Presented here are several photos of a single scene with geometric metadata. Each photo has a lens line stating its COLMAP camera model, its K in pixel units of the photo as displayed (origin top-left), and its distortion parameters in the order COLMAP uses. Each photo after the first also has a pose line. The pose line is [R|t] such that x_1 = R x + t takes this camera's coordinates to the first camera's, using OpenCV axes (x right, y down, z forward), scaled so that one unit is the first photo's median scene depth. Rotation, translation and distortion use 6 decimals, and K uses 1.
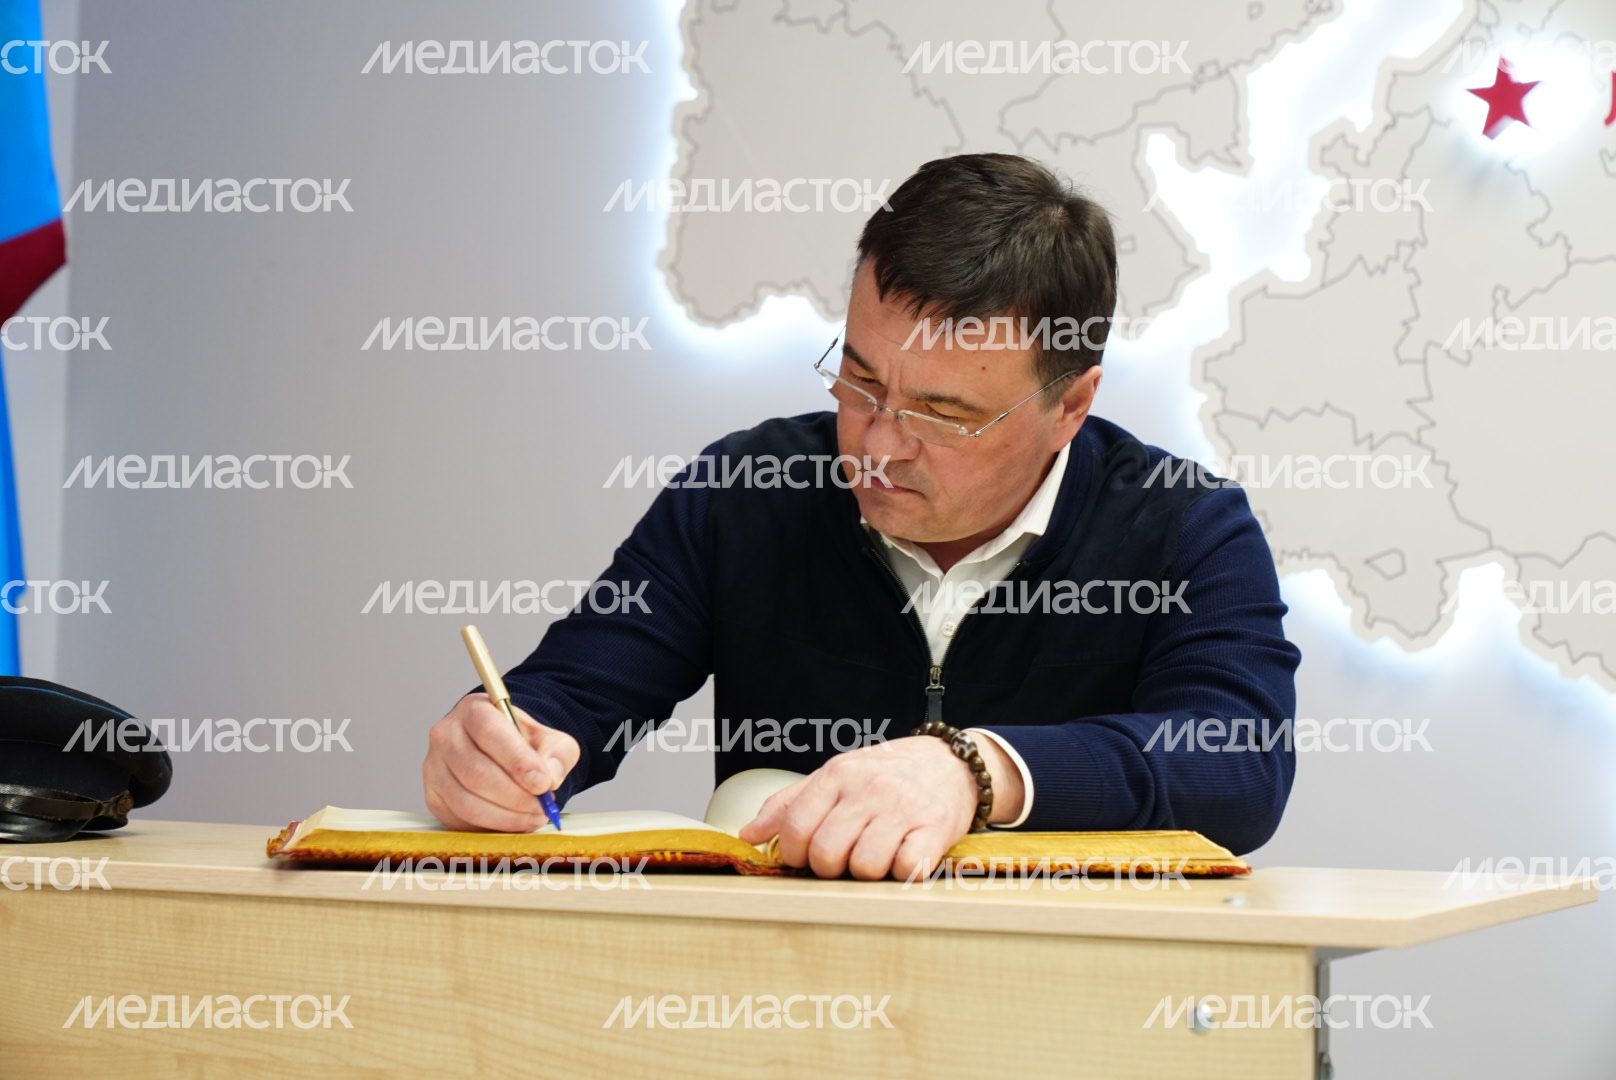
lens RADIAL K [[3146.4, 0, 861.4], [0, 3146.4, 567.2], [0, 0, 1]] dist [0.000613, 0.000000]
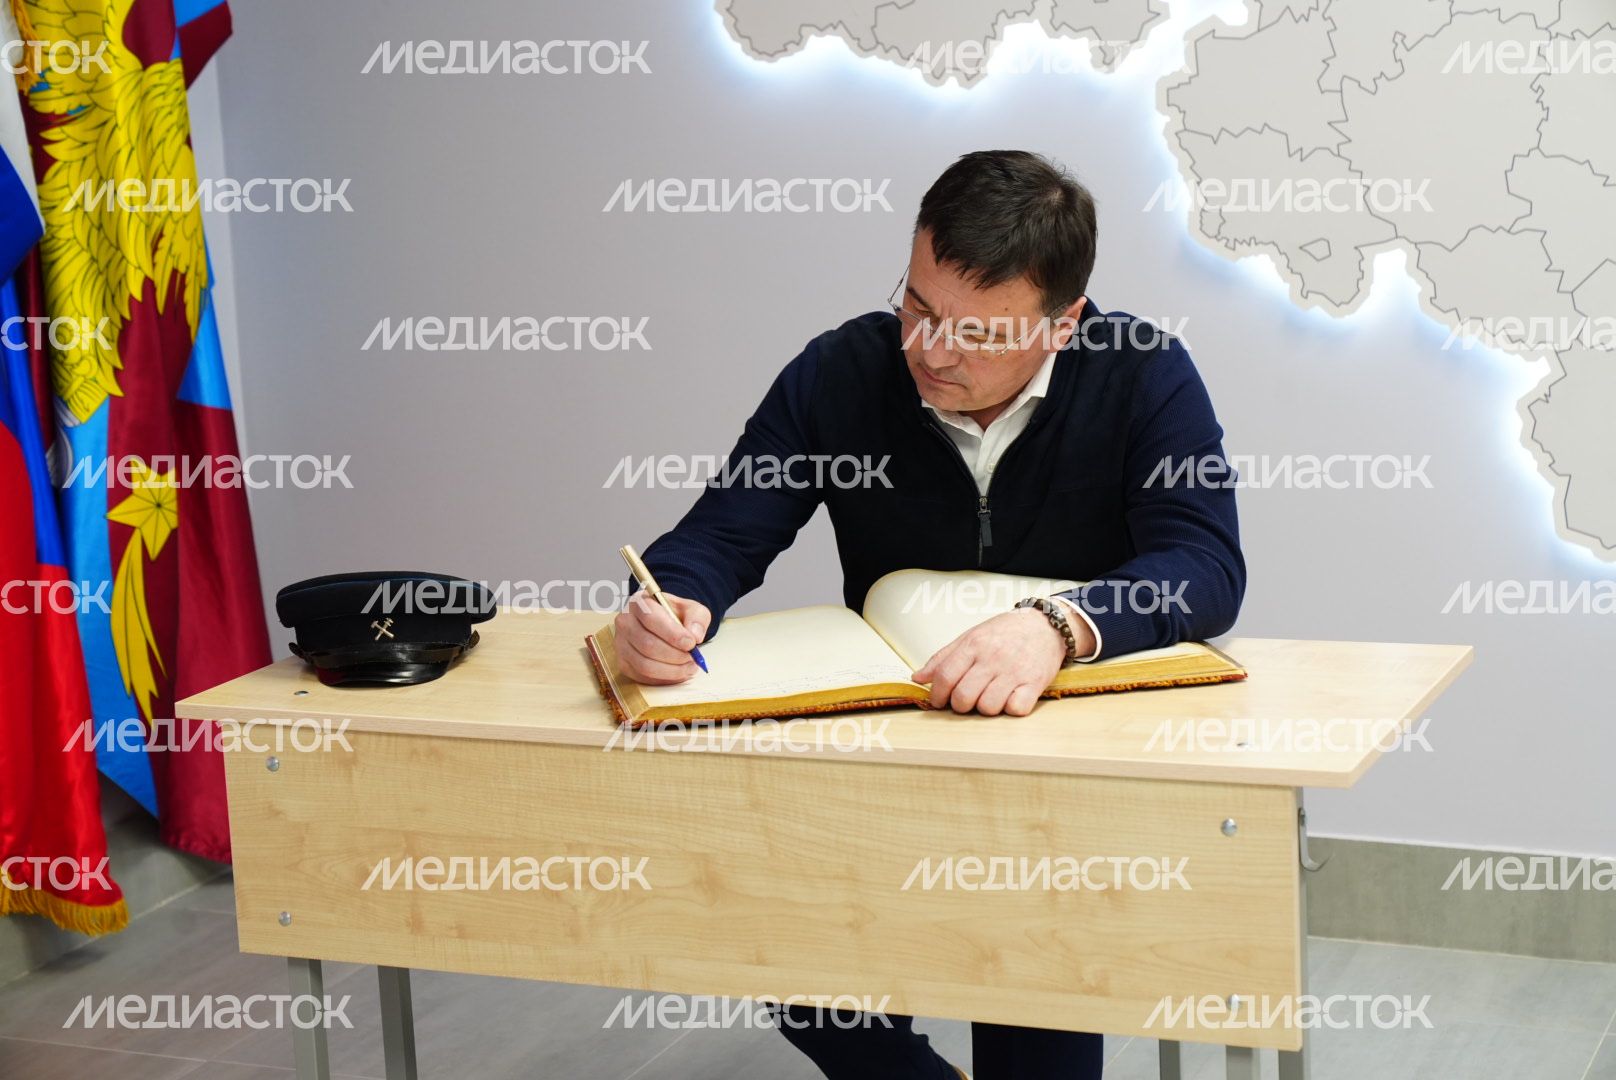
lens RADIAL K [[3146.4, 0, 867.6], [0, 3146.4, 546.6], [0, 0, 1]] dist [0.000613, 0.000000]
pose [[0.997441, -0.068642, 0.019992, -0.078938], [0.062368, 0.972113, 0.226068, -0.291408], [-0.034952, -0.224242, 0.973906, -0.431701]]
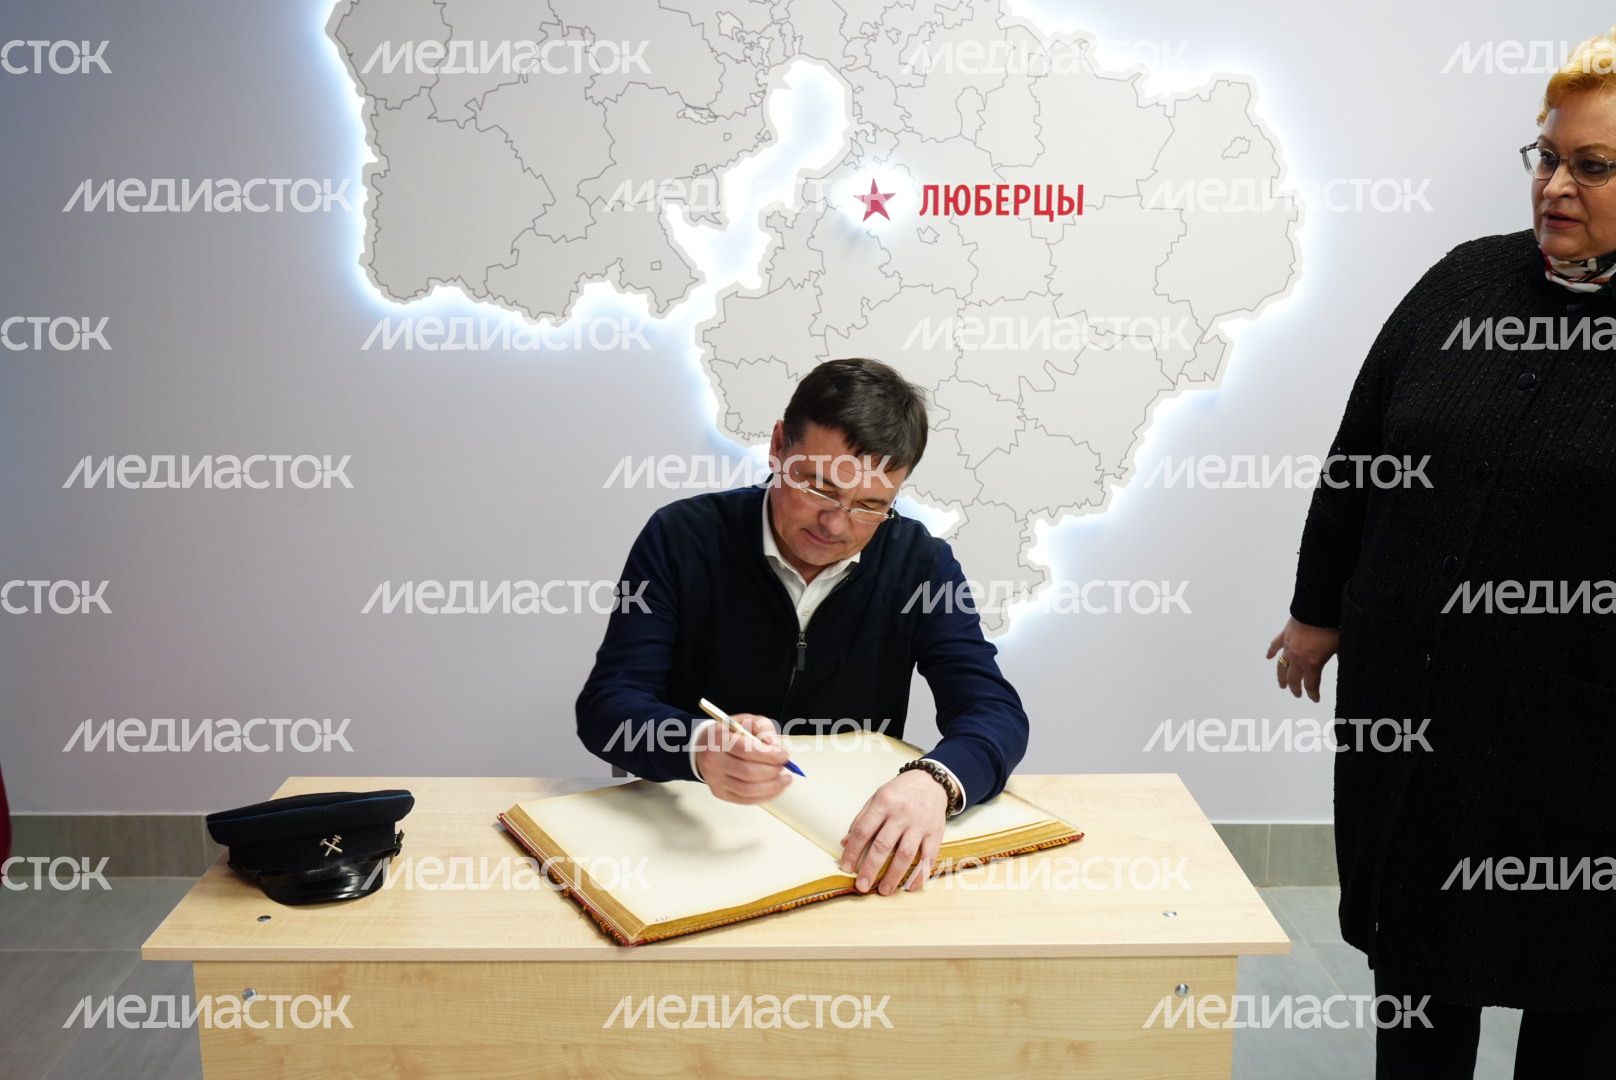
lens RADIAL K [[1565.1, 0, 811.1], [0, 1565.1, 548.8], [0, 0, 1]] dist [-0.008114, 0.000000]
pose [[0.904037, -0.108759, 0.413386, -0.368901], [-0.002180, 0.965904, 0.258890, -0.291837], [-0.427448, -0.234948, 0.872976, 0.223977]]
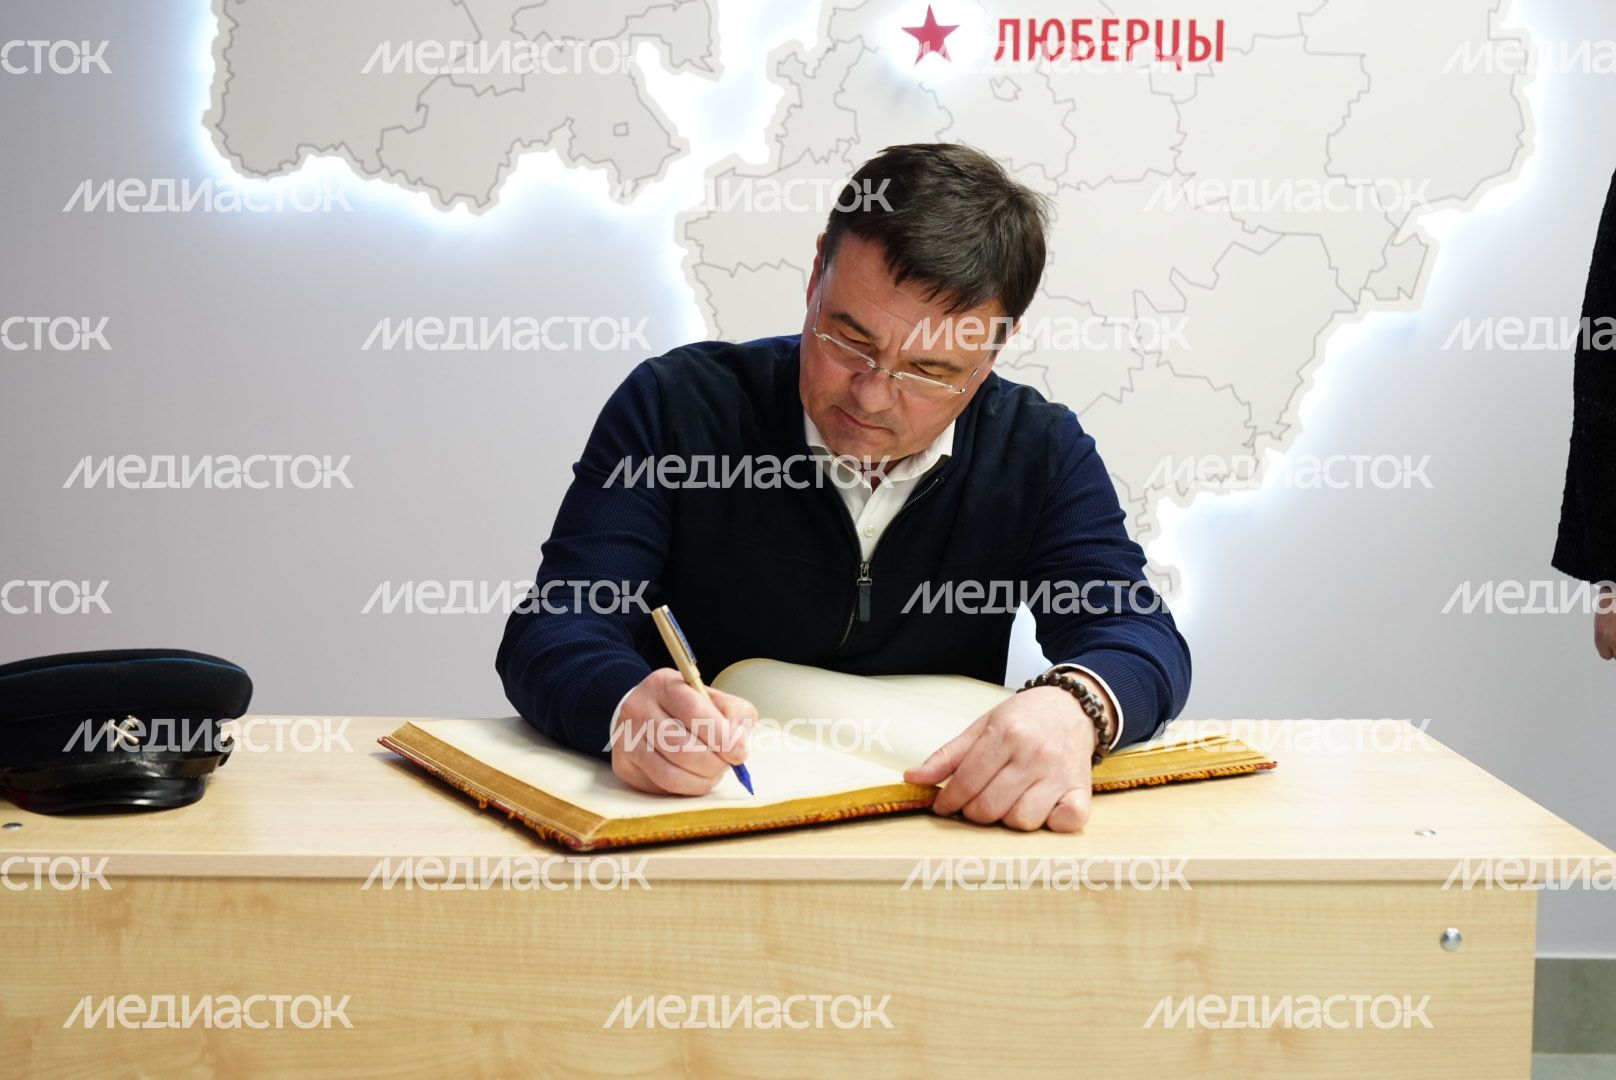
lens RADIAL K [[2130.6, 0, 809.7], [0, 2130.6, 551.9], [0, 0, 1]] dist [-0.015486, 0.000000]
pose [[0.904276, -0.055787, 0.423287, -0.365318], [-0.010099, 0.988354, 0.151836, -0.105790], [-0.426828, -0.141577, 0.893182, 0.274490]]
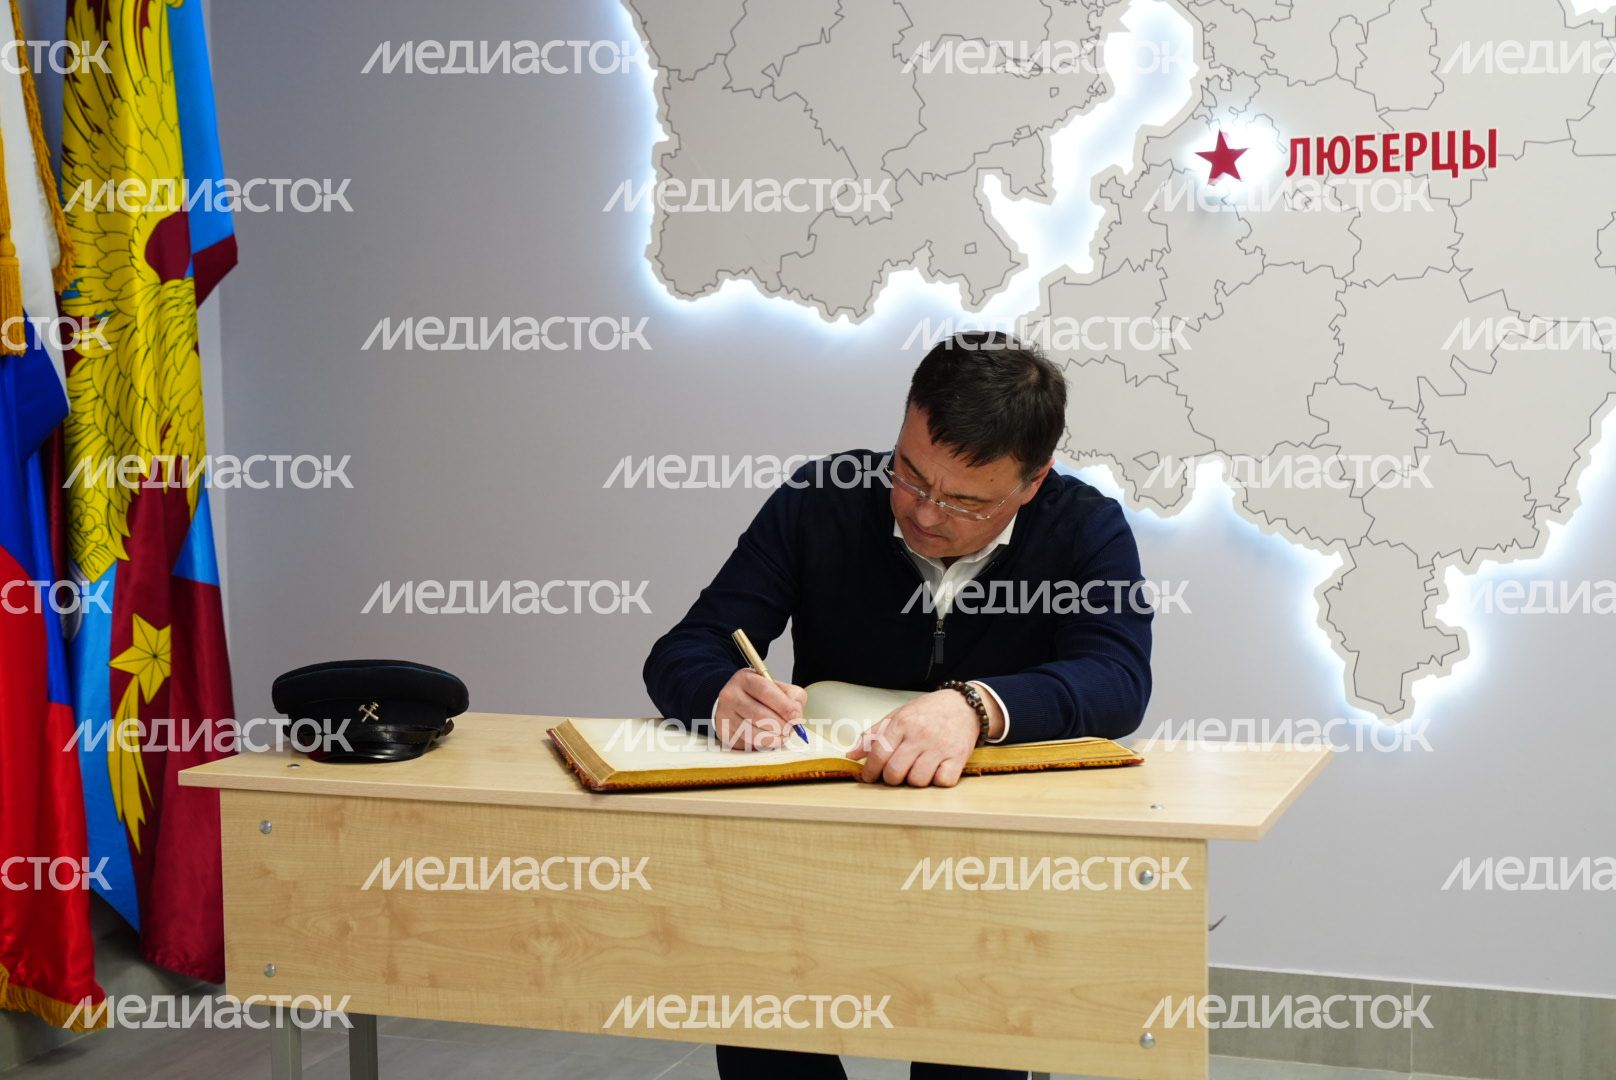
lens RADIAL K [[2446.3, 0, 842.1], [0, 2446.3, 556.0], [0, 0, 1]] dist [-0.006763, 0.000000]
pose [[0.995331, -0.039355, 0.088138, -0.140925], [0.028203, 0.991834, 0.124377, -0.169712], [-0.092313, -0.121311, 0.988313, -0.278341]]
